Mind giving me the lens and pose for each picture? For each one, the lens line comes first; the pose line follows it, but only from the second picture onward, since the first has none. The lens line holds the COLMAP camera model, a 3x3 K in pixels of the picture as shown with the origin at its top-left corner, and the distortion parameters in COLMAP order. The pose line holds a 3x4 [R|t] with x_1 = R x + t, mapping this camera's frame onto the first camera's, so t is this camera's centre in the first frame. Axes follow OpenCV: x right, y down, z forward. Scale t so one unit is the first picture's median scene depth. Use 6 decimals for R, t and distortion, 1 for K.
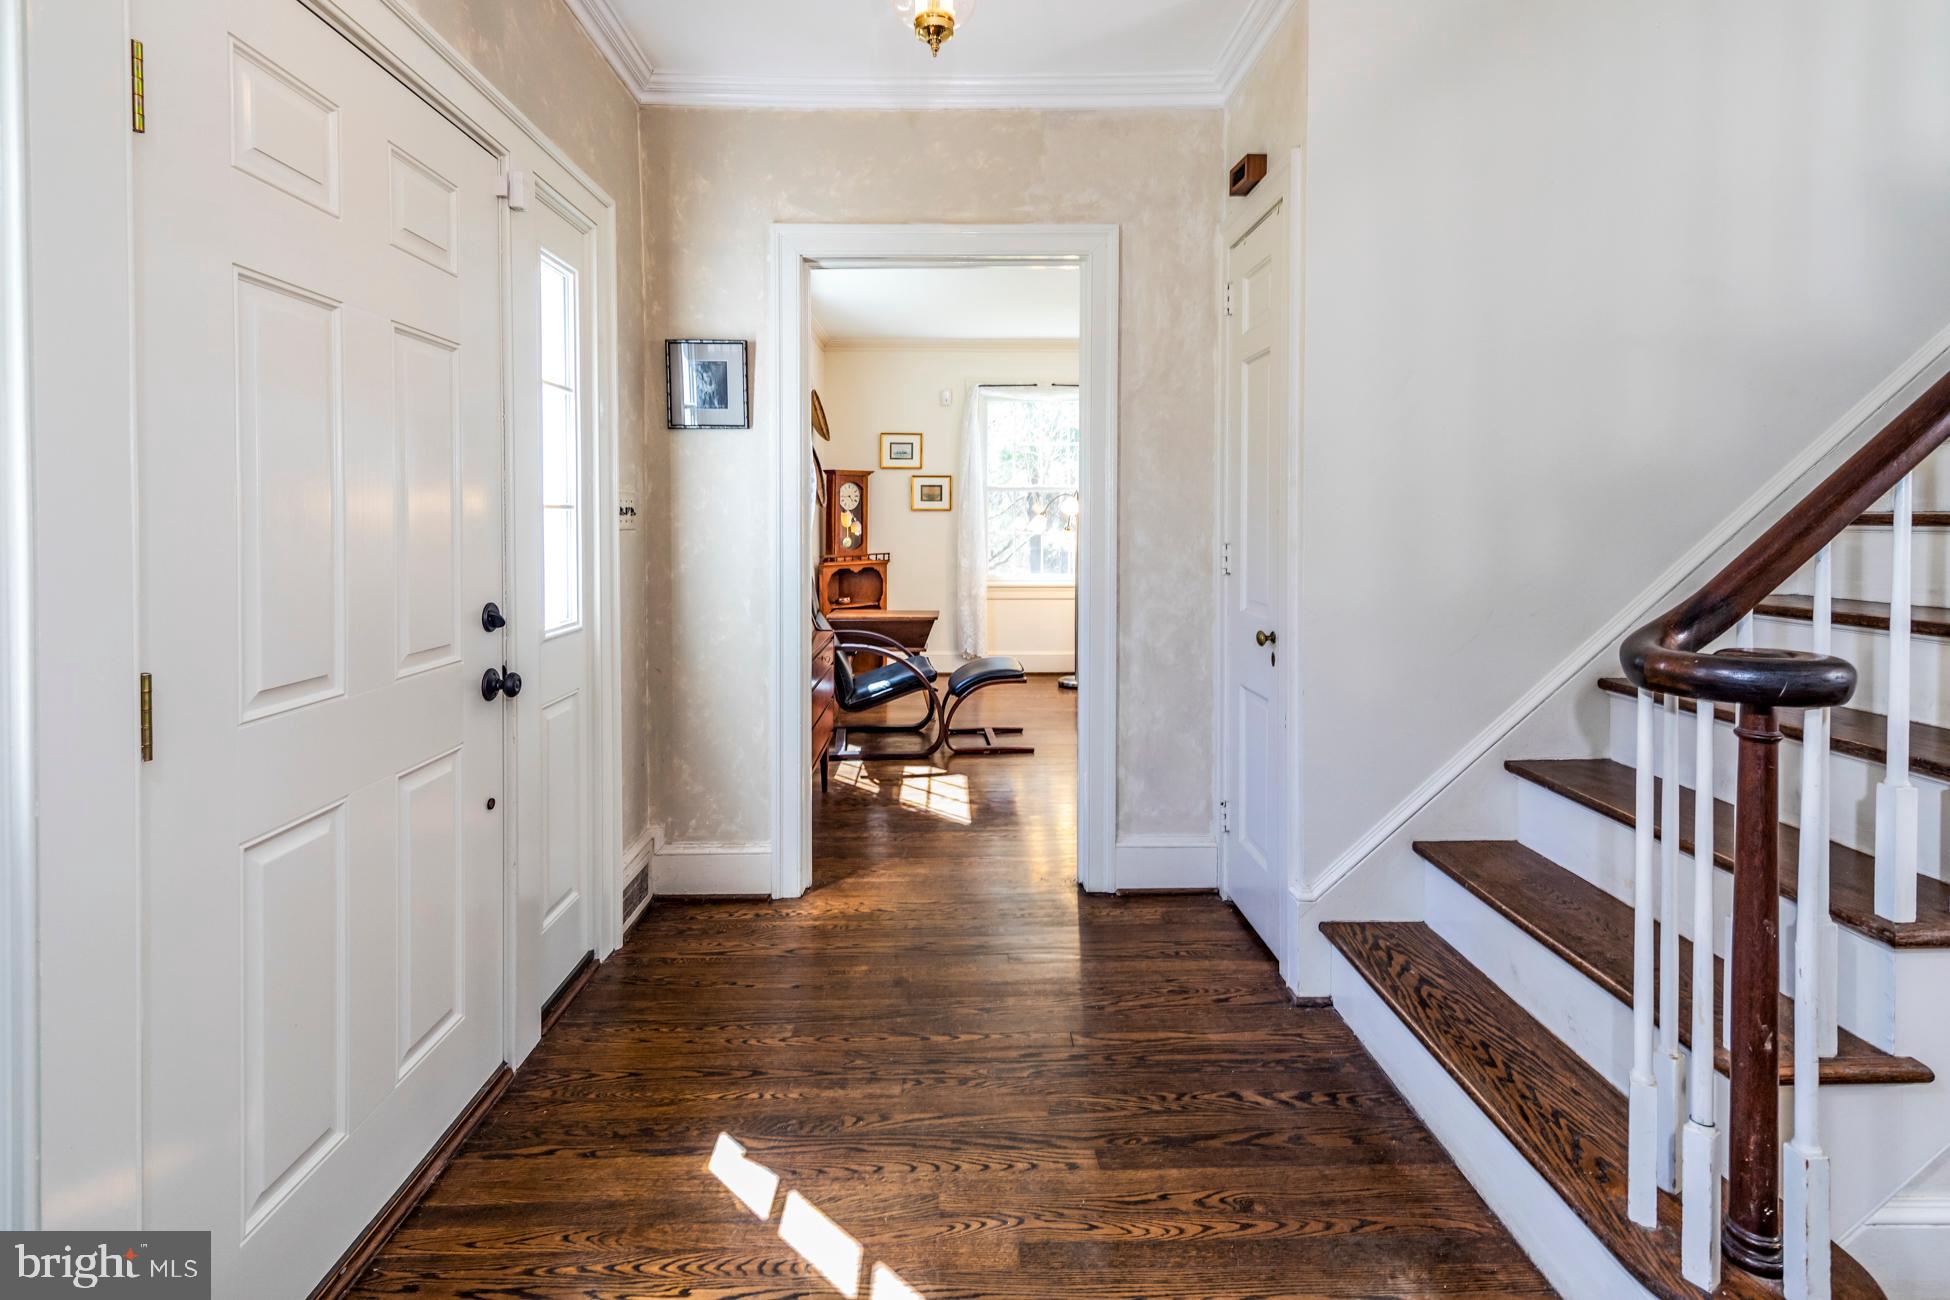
lens RADIAL K [[941.0, 0, 980.4], [0, 941.0, 534.1], [0, 0, 1]] dist [0.030835, -0.007672]
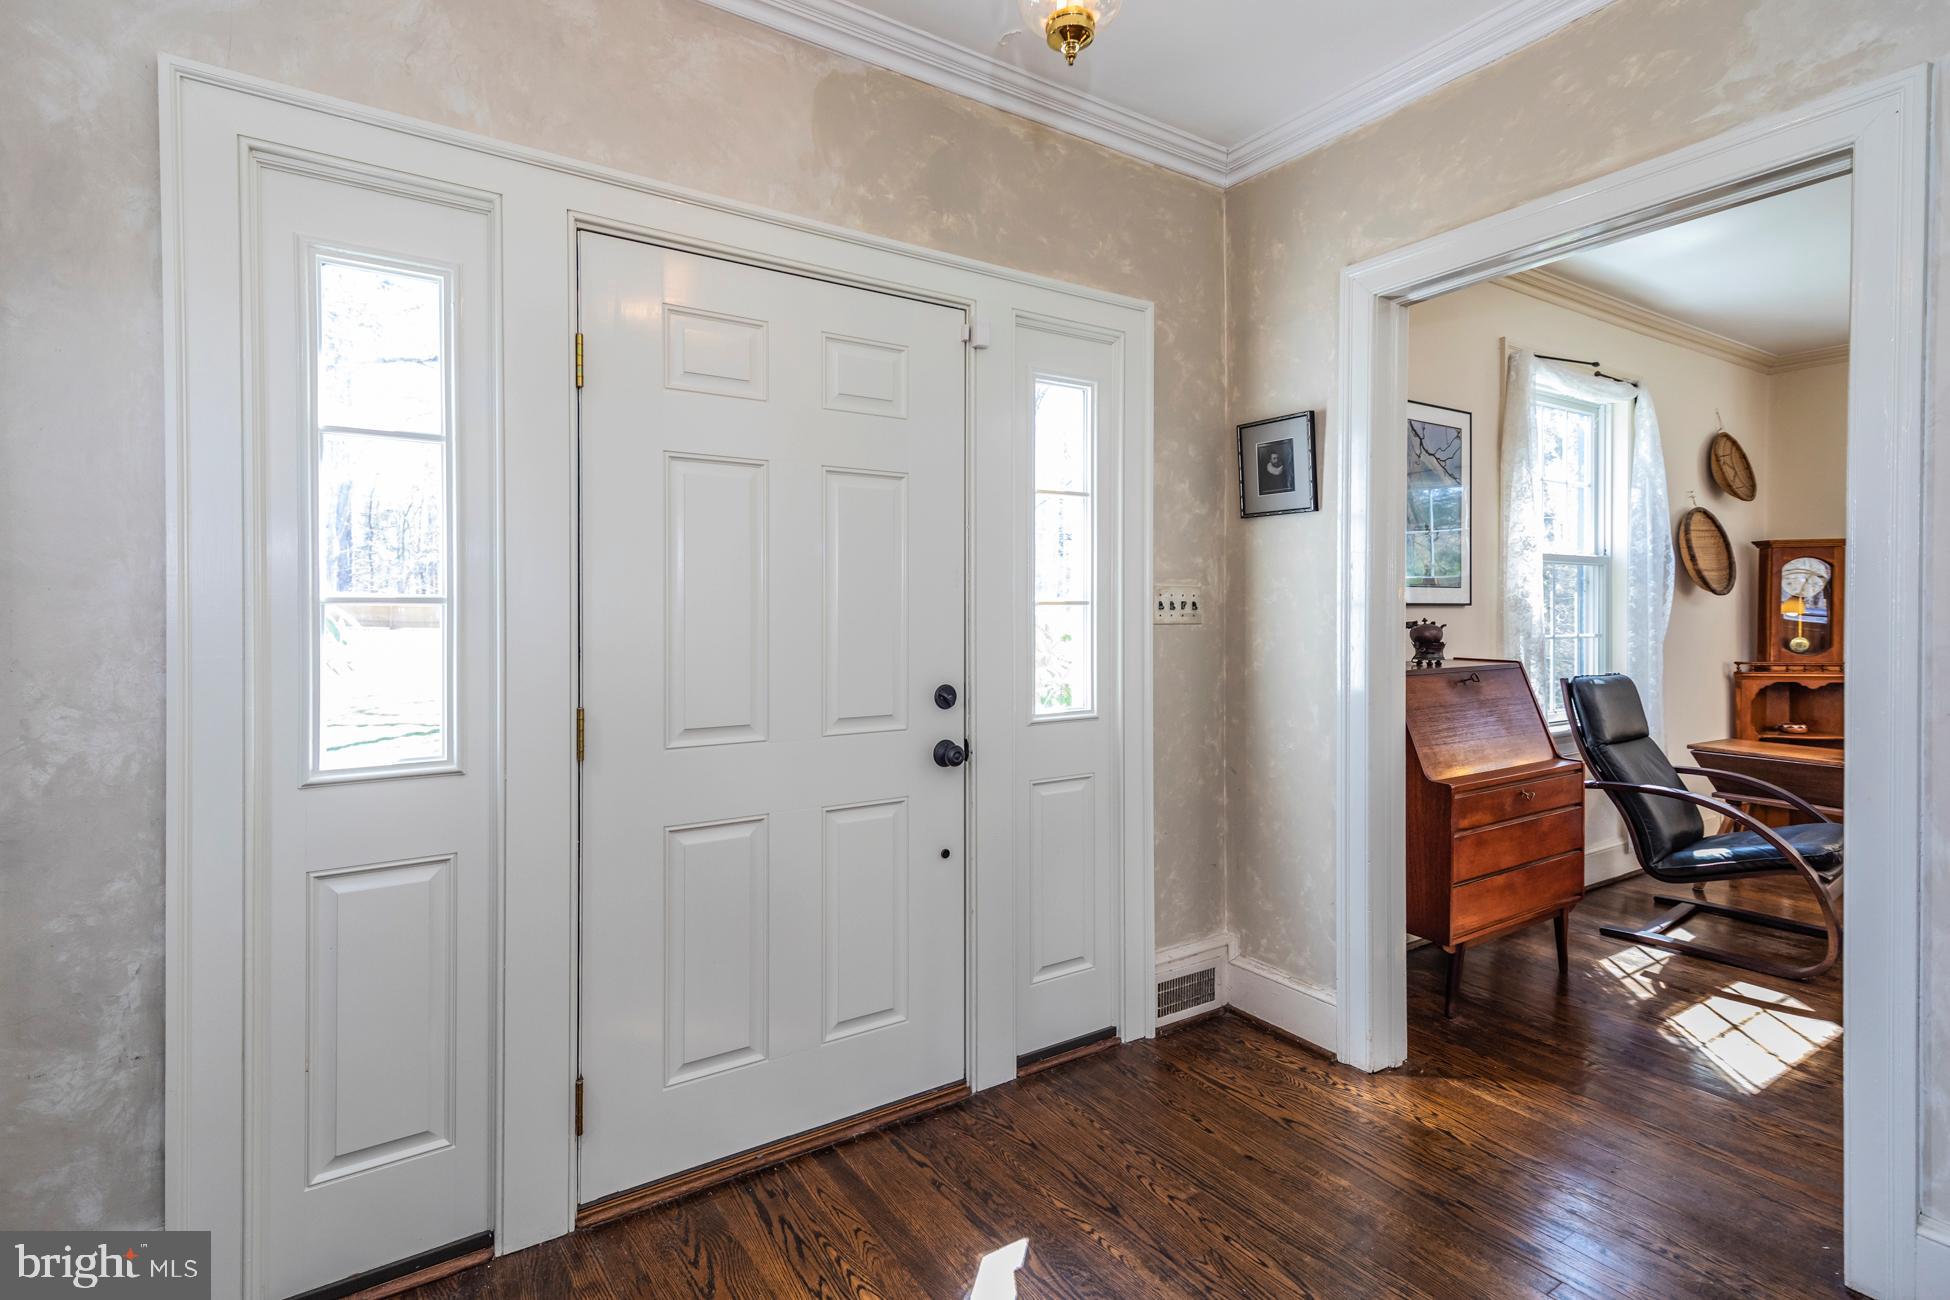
lens RADIAL K [[941.0, 0, 958.1], [0, 941.0, 613.9], [0, 0, 1]] dist [0.030835, -0.007672]
pose [[0.524400, 0.004131, -0.851462, 0.332032], [-0.013106, 0.999909, -0.003220, -0.008763], [0.851371, 0.012848, 0.524407, 0.260312]]
